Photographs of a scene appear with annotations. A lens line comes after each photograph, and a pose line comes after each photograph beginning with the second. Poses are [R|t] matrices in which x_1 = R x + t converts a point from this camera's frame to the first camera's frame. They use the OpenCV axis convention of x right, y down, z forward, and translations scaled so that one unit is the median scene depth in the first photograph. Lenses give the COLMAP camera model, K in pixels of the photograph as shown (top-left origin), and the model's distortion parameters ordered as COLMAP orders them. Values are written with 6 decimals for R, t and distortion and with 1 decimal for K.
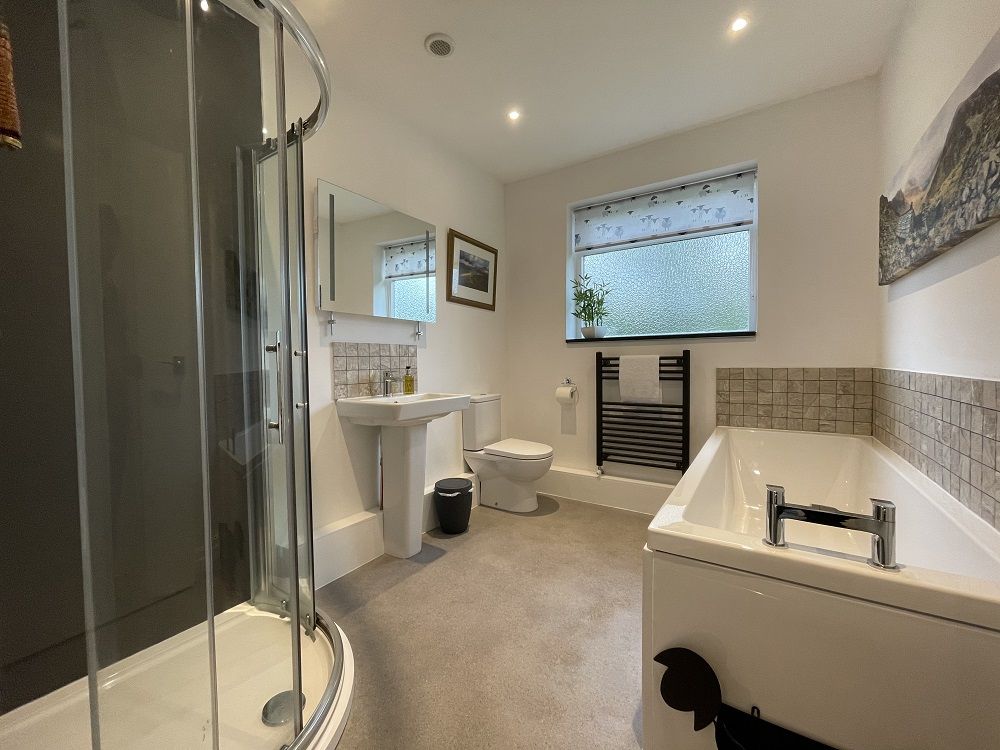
lens RADIAL K [[406.6, 0, 496.0], [0, 406.6, 374.5], [0, 0, 1]] dist [-0.007810, 0.002297]
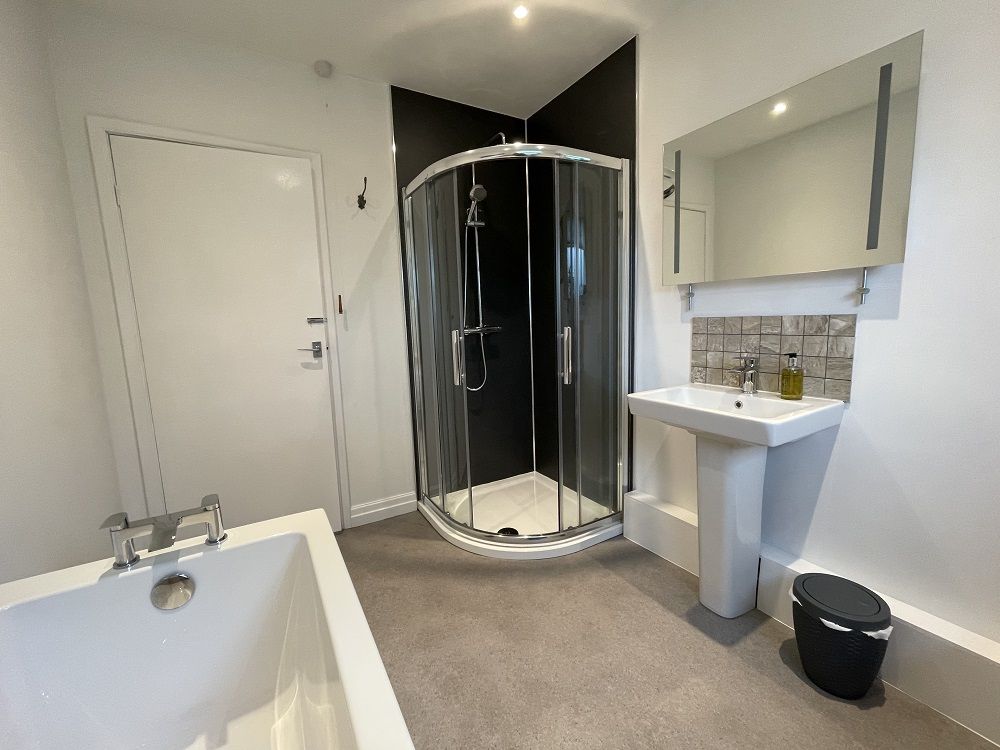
lens RADIAL K [[406.6, 0, 495.3], [0, 406.6, 374.3], [0, 0, 1]] dist [-0.007810, 0.002297]
pose [[-0.442492, 0.149205, -0.884273, 0.567121], [0.013212, 0.987039, 0.159933, -0.100721], [0.896675, 0.059086, -0.438728, 0.966331]]
